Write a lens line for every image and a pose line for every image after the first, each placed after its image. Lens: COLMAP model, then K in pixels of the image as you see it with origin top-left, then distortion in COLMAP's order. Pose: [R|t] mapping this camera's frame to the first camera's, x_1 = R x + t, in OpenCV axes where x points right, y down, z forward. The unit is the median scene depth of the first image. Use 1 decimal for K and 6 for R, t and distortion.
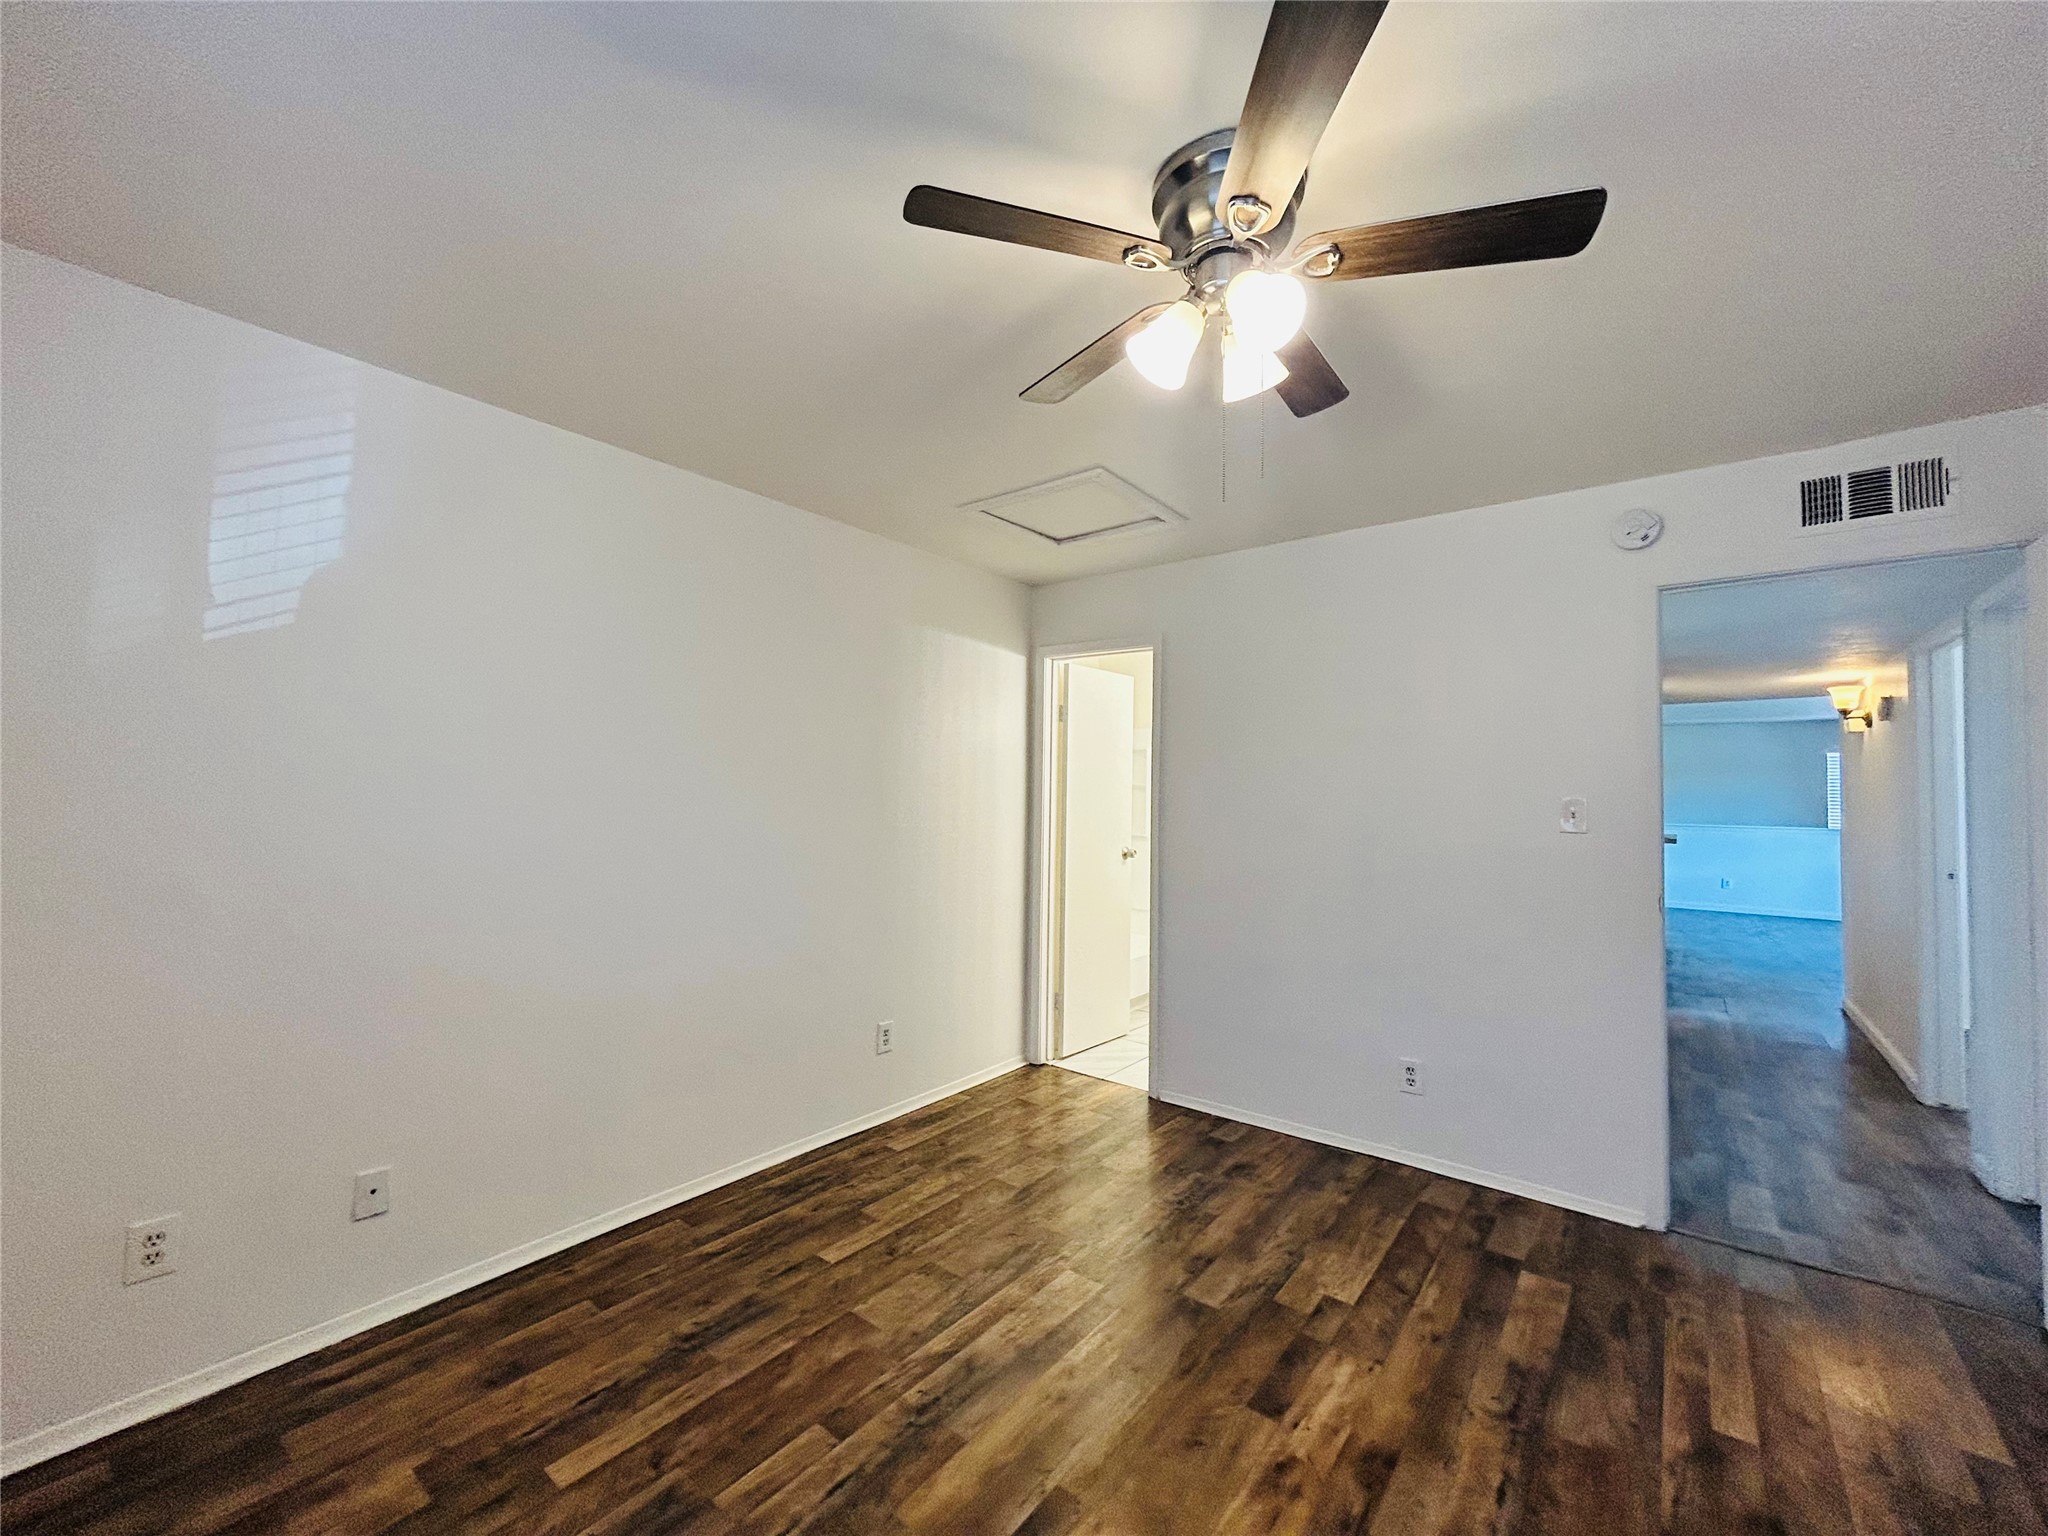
lens RADIAL K [[819.5, 0, 1017.6], [0, 819.5, 772.7], [0, 0, 1]] dist [0.001922, 0.000572]
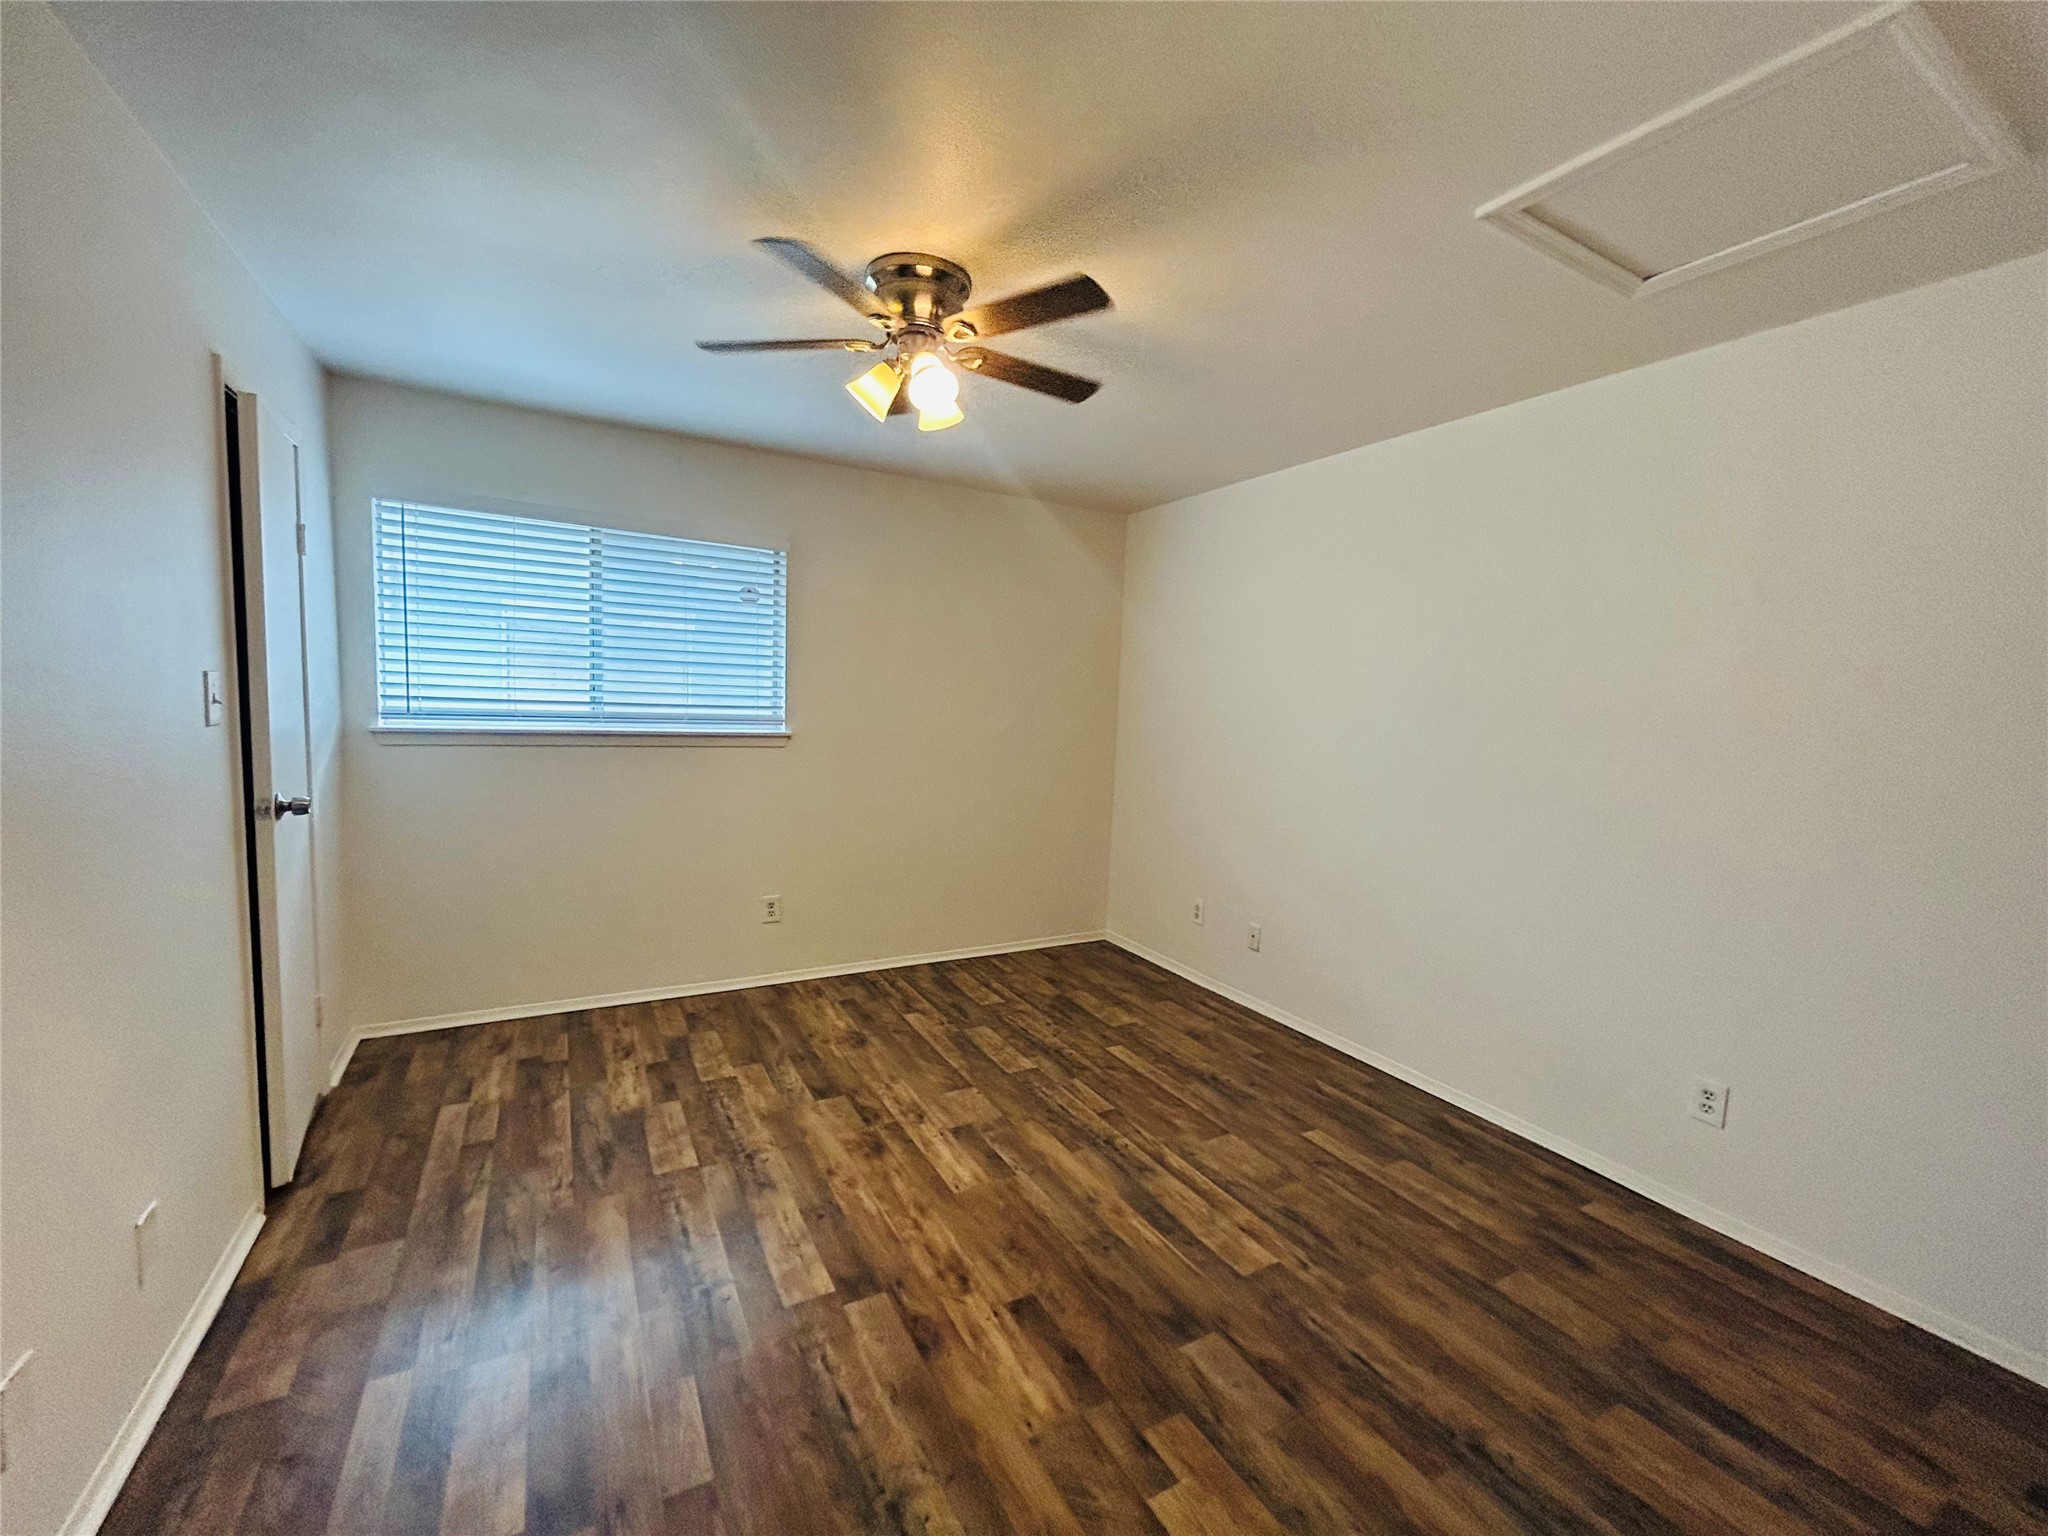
lens RADIAL K [[819.5, 0, 1017.6], [0, 819.5, 772.7], [0, 0, 1]] dist [0.001922, 0.000572]
pose [[-0.378658, 0.057039, -0.923778, 1.159559], [-0.011338, 0.997738, 0.066253, 0.037707], [0.925467, 0.035561, -0.377155, 1.292374]]
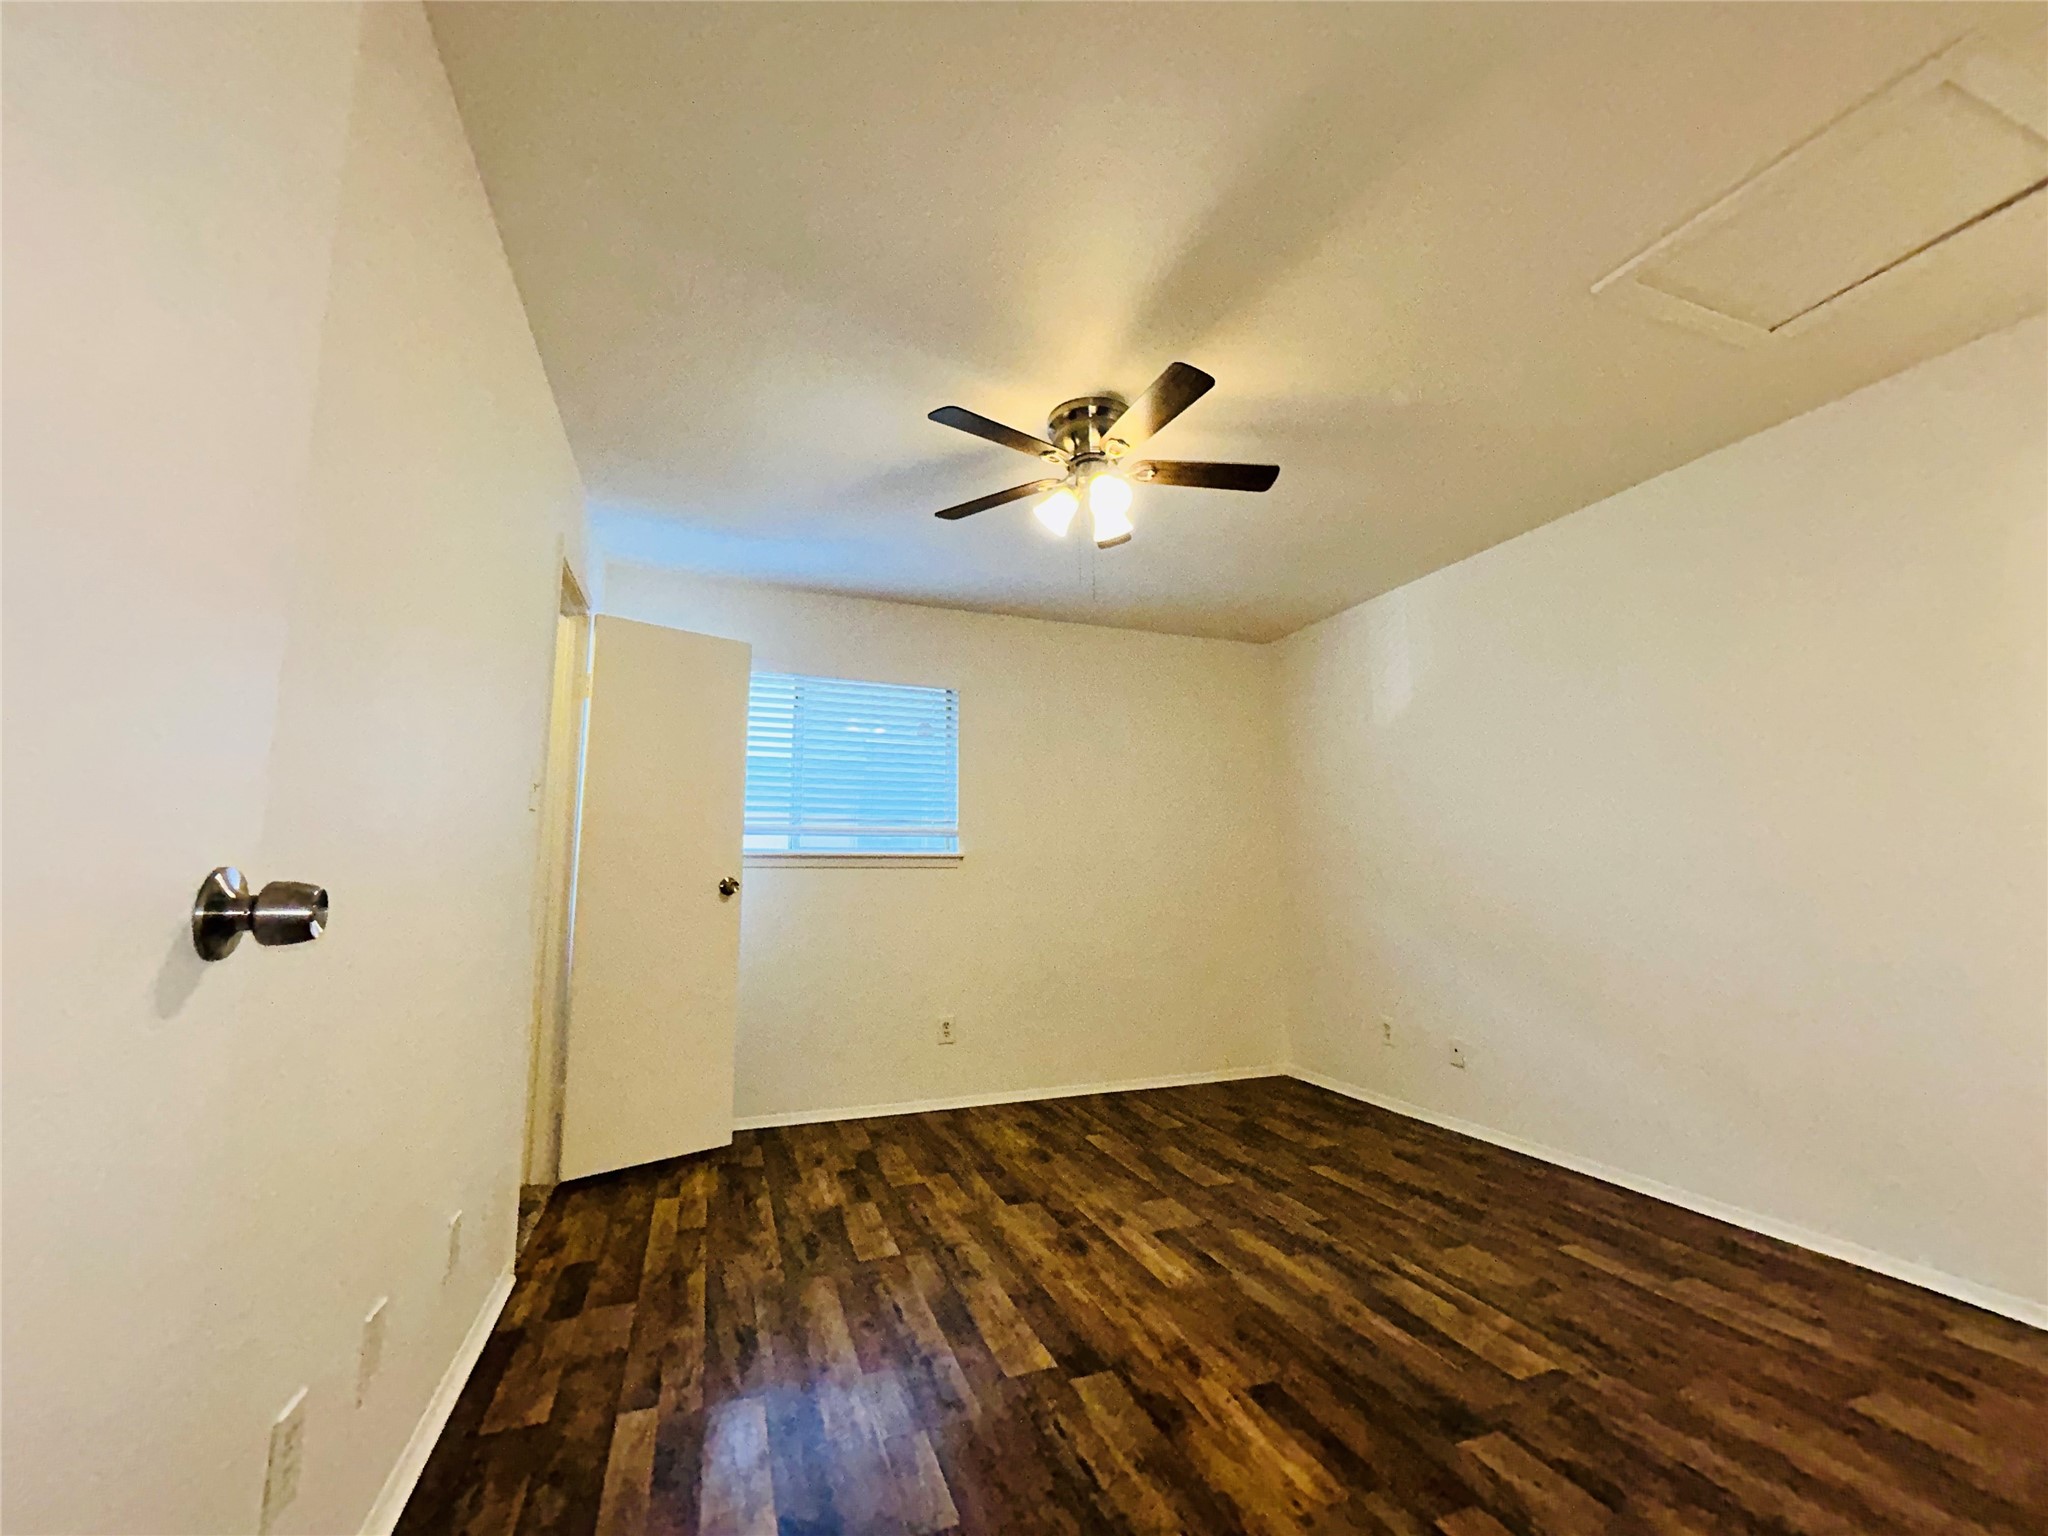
lens RADIAL K [[817.3, 0, 1022.6], [0, 817.3, 774.8], [0, 0, 1]] dist [0.000331, 0.000519]
pose [[-0.515695, -0.119838, -0.848350, 1.257305], [0.026143, 0.987508, -0.155387, 0.207135], [0.856373, -0.102310, -0.506120, 1.243930]]
